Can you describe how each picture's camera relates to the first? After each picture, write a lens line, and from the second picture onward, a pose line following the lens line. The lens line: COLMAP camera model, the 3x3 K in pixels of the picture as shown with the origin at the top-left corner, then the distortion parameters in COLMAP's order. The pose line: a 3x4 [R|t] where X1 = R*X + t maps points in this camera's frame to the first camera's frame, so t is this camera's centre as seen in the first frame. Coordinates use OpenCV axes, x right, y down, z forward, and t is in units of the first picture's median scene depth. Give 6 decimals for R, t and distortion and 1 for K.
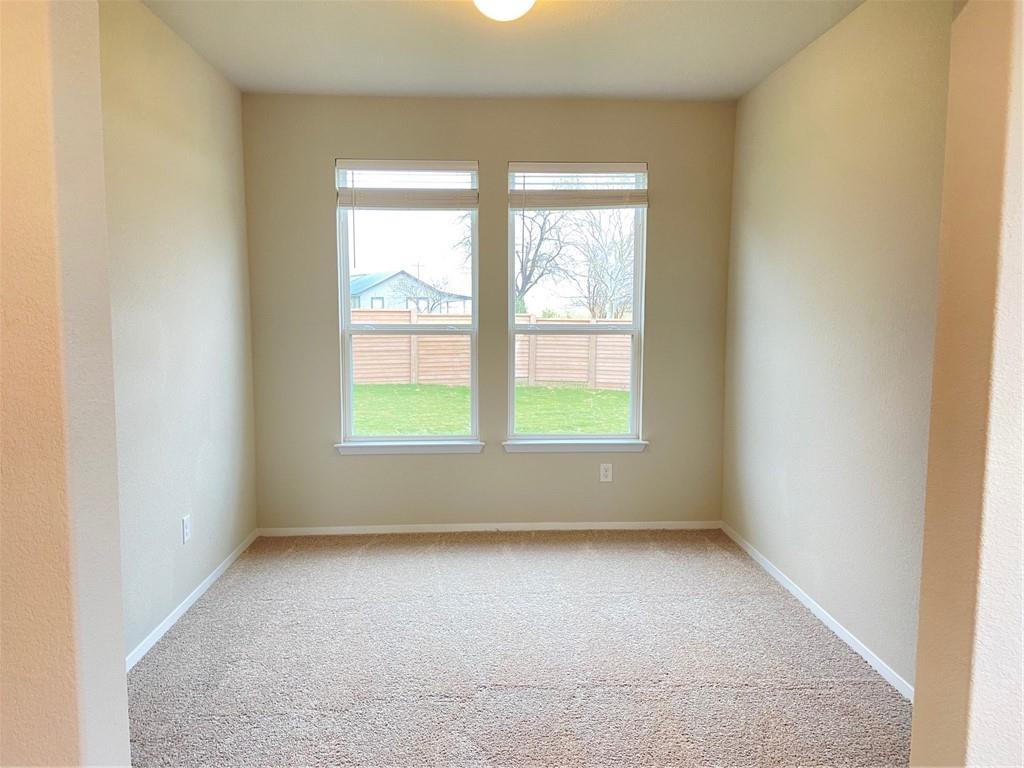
lens RADIAL K [[768.9, 0, 509.2], [0, 768.9, 386.1], [0, 0, 1]] dist [0.116410, -0.145283]
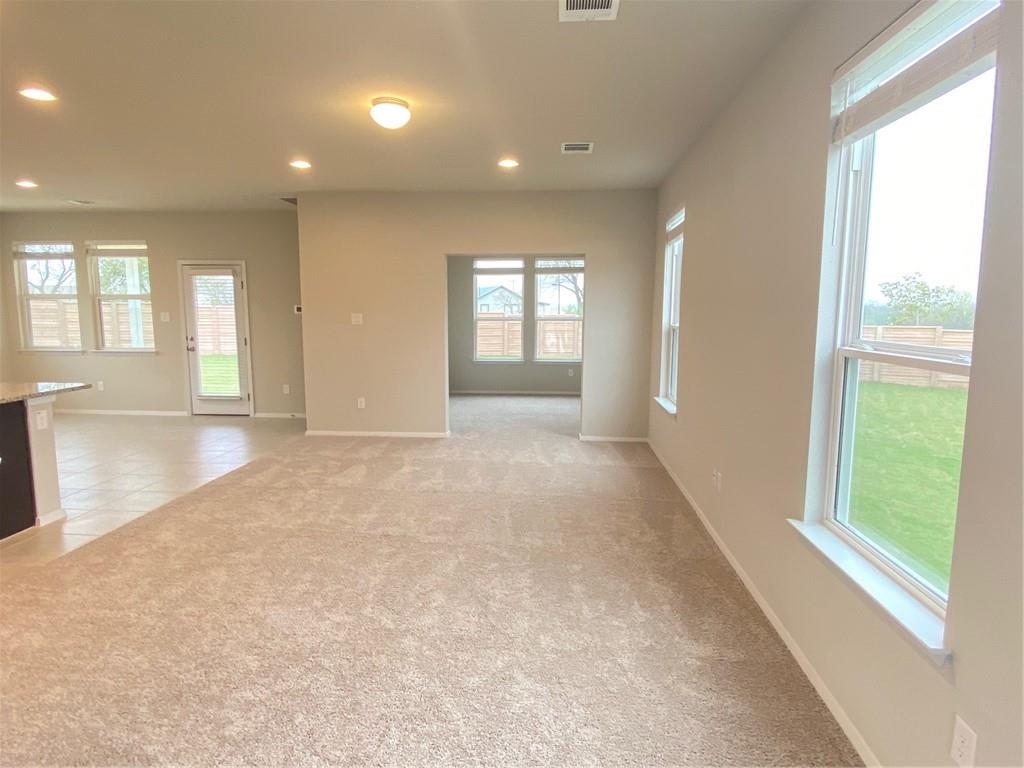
lens RADIAL K [[576.9, 0, 512.0], [0, 576.9, 384.0], [0, 0, 1]] dist [0.071892, -0.086316]
pose [[0.992795, 0.017647, -0.118521, 0.157745], [-0.014820, 0.999585, 0.024693, 0.102494], [0.118908, -0.022758, 0.992644, -0.987986]]
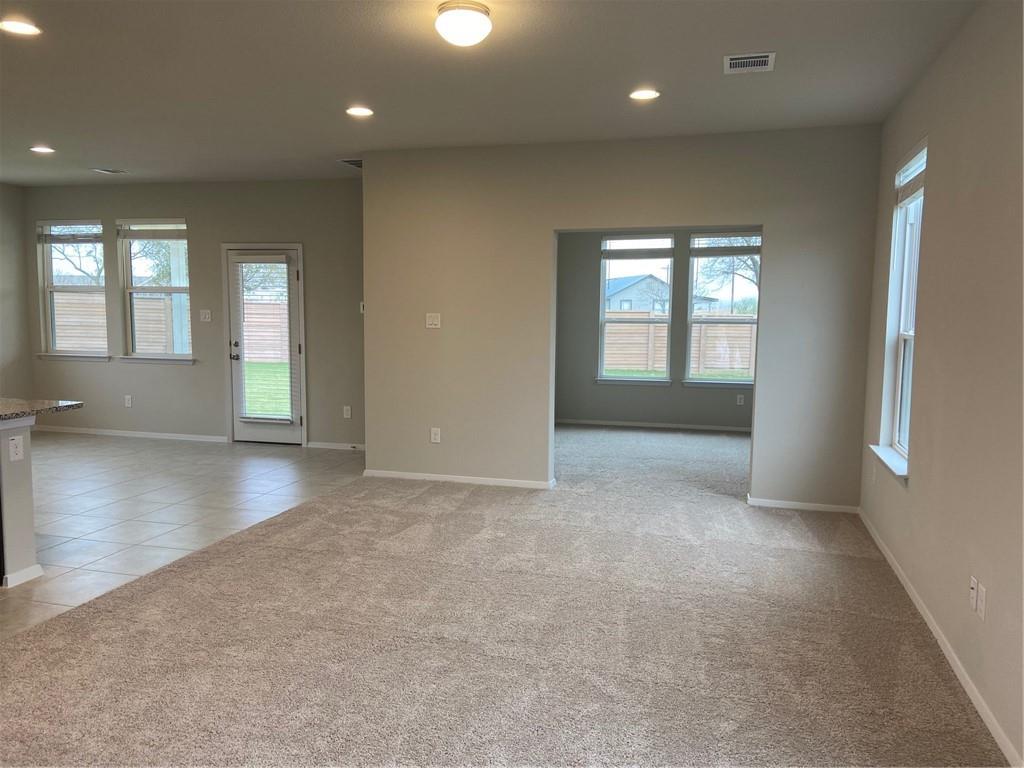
lens RADIAL K [[768.9, 0, 509.2], [0, 768.9, 386.1], [0, 0, 1]] dist [0.116410, -0.145283]
pose [[0.949630, 0.038249, -0.311029, 0.173133], [-0.038910, 0.999234, 0.004084, 0.092010], [0.310947, 0.008224, 0.950392, -0.903370]]
